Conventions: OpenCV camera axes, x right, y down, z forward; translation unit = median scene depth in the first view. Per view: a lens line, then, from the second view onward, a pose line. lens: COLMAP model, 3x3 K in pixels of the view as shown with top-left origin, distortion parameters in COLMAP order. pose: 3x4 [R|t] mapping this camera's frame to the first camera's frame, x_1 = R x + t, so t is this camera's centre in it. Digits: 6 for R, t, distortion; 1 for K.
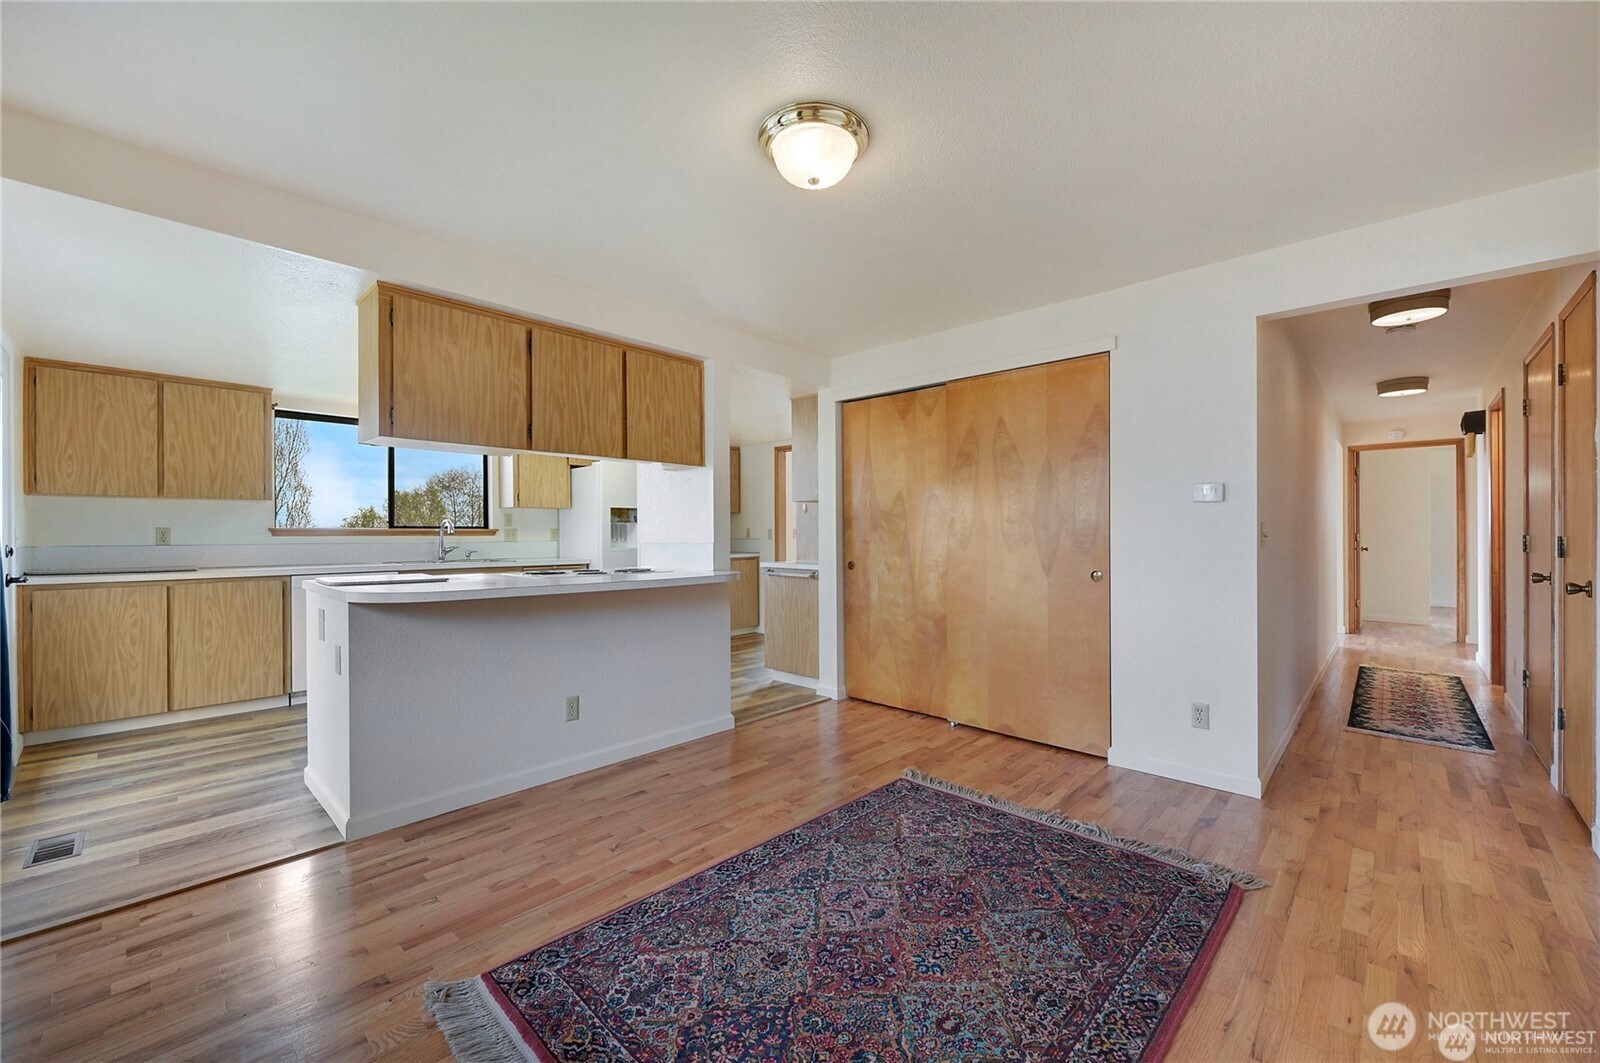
lens RADIAL K [[621.5, 0, 799.4], [0, 621.5, 533.8], [0, 0, 1]] dist [0.000401, 0.000091]
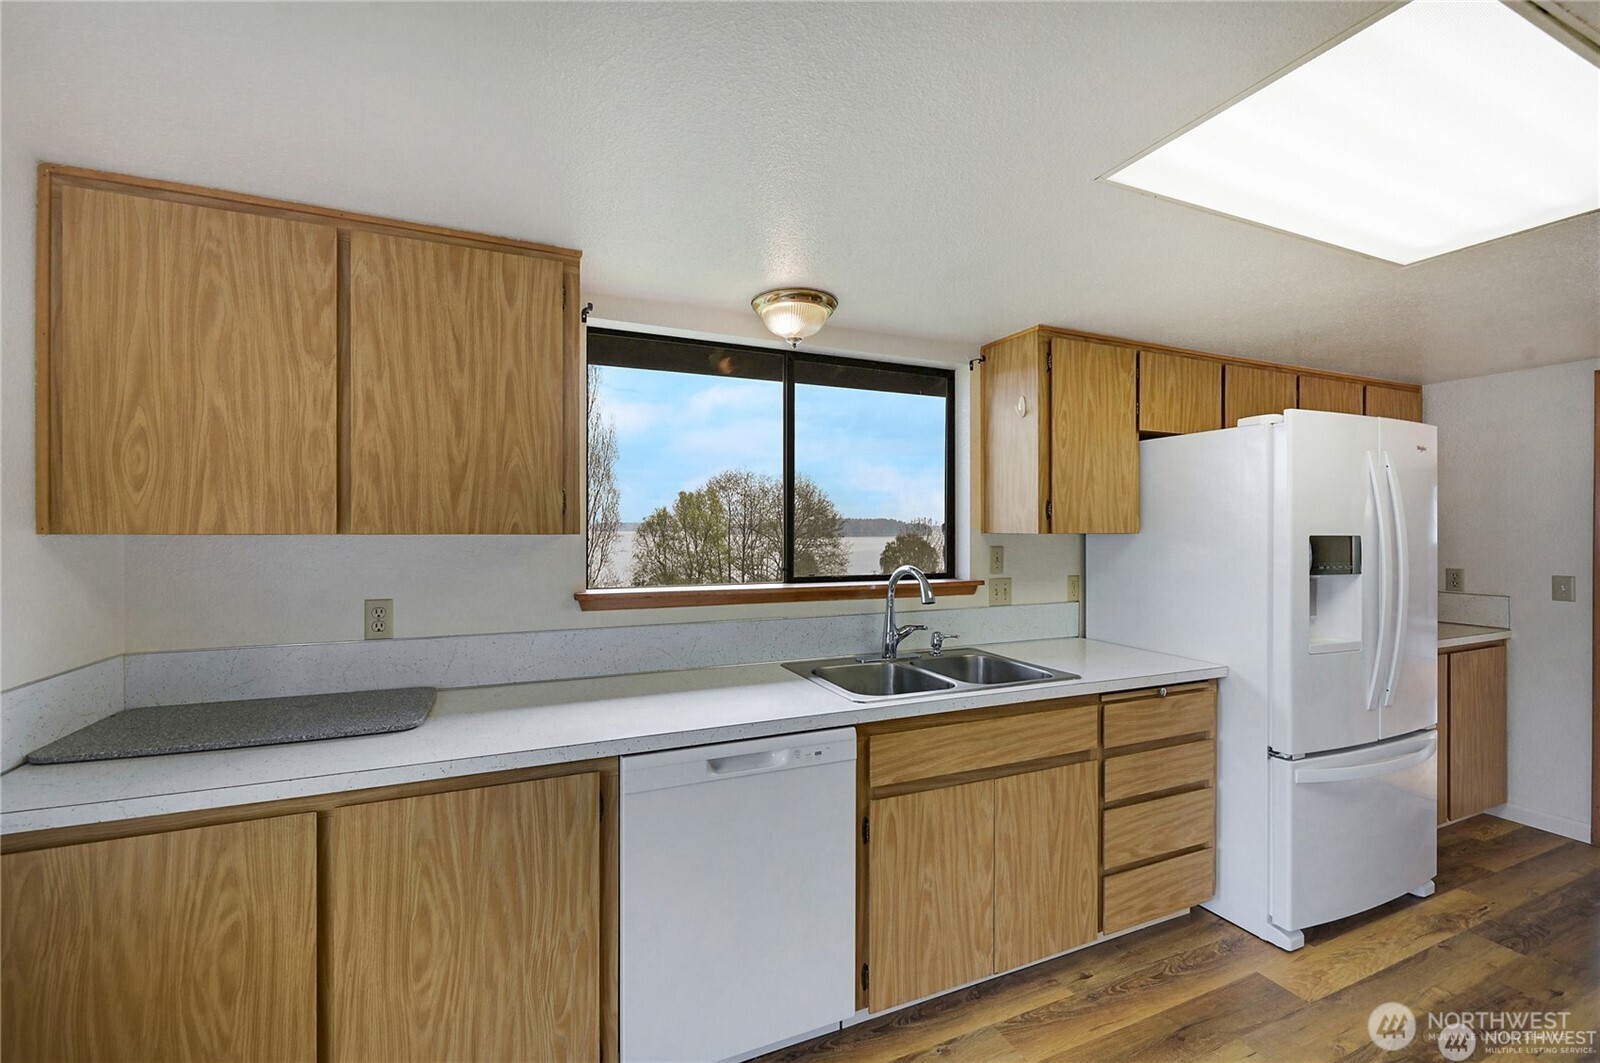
lens RADIAL K [[663.5, 0, 798.2], [0, 663.5, 532.0], [0, 0, 1]] dist [-0.000755, 0.000122]
pose [[0.920401, 0.004225, -0.390954, -0.613580], [-0.004153, 0.999991, 0.001031, -0.062132], [0.390955, 0.000675, 0.920410, 0.736354]]
